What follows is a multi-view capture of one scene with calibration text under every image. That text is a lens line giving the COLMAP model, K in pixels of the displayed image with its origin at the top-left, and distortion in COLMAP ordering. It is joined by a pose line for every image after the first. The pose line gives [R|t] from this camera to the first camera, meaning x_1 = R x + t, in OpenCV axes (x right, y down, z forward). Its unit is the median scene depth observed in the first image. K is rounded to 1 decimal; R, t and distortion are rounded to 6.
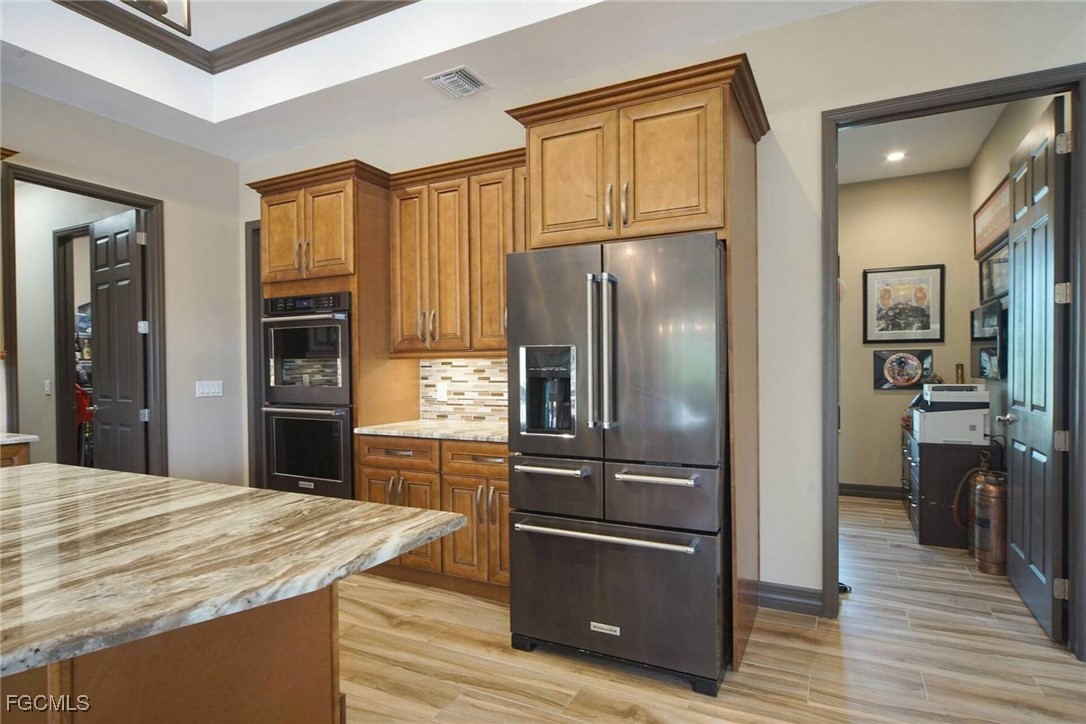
lens RADIAL K [[586.1, 0, 543.5], [0, 586.1, 377.4], [0, 0, 1]] dist [0.000182, 0.000667]
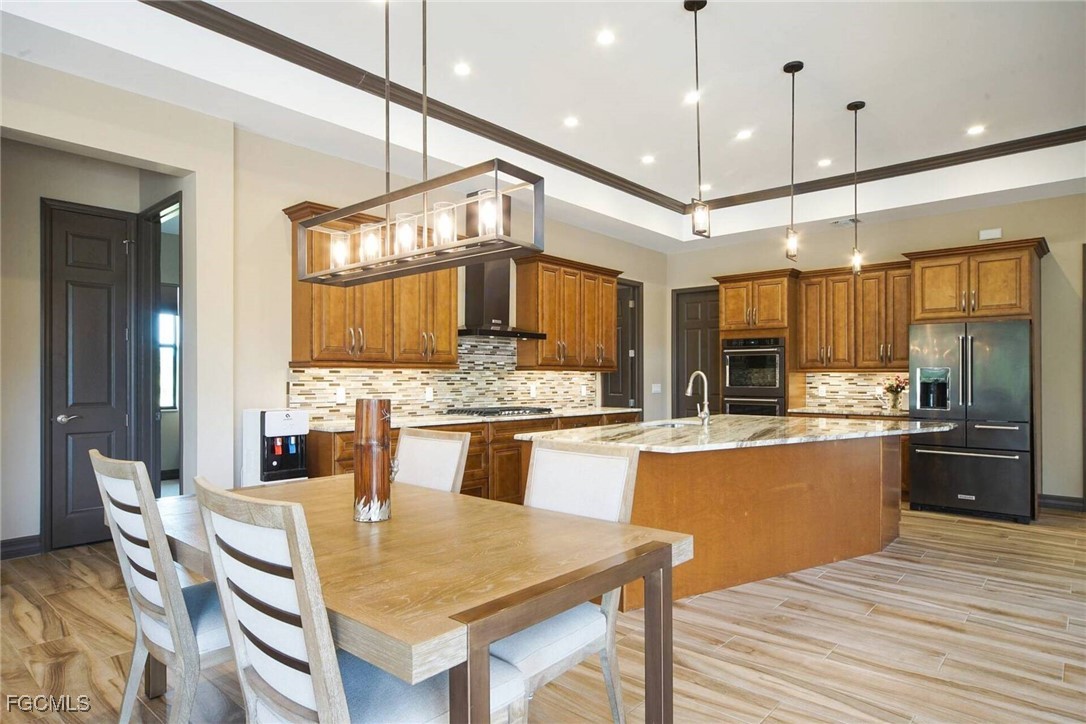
lens RADIAL K [[622.5, 0, 543.3], [0, 622.5, 382.0], [0, 0, 1]] dist [0.001135, 0.002280]
pose [[0.968517, 0.010579, -0.248723, -0.617024], [-0.012557, 0.999901, -0.006365, 0.023458], [0.248631, 0.009287, 0.968554, -1.203924]]
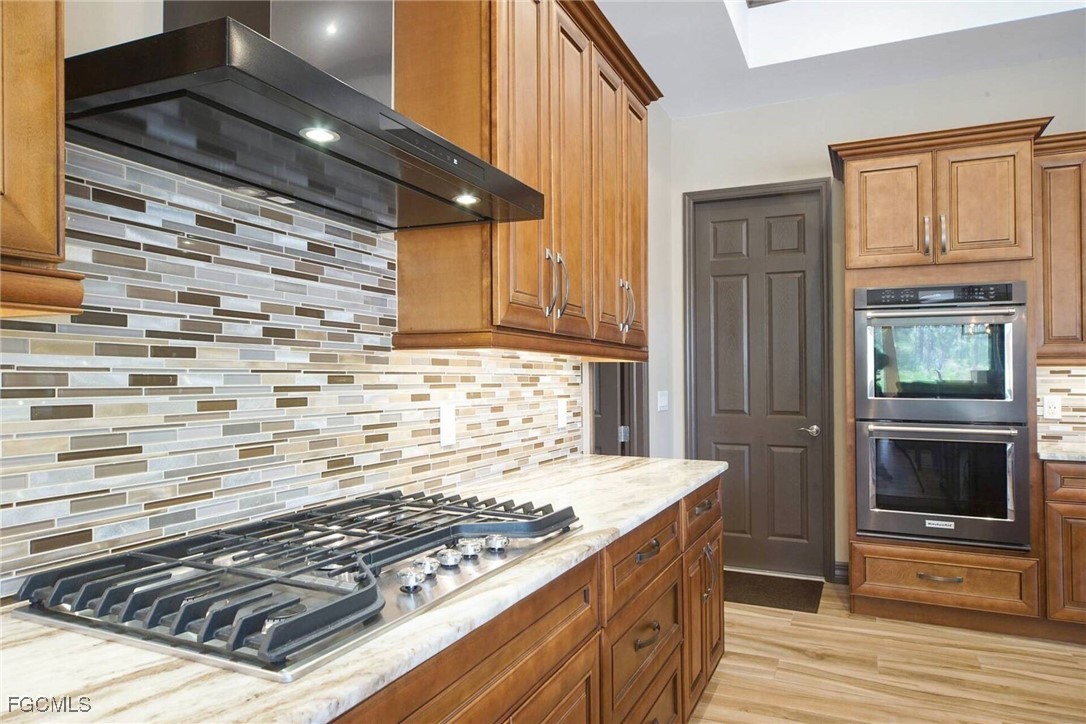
lens RADIAL K [[701.6, 0, 544.4], [0, 701.6, 373.9], [0, 0, 1]] dist [0.001434, 0.000832]
pose [[0.999012, 0.011911, 0.042818, -1.086376], [-0.011069, 0.999742, -0.019850, 0.006902], [-0.043043, 0.019357, 0.998886, 0.078195]]
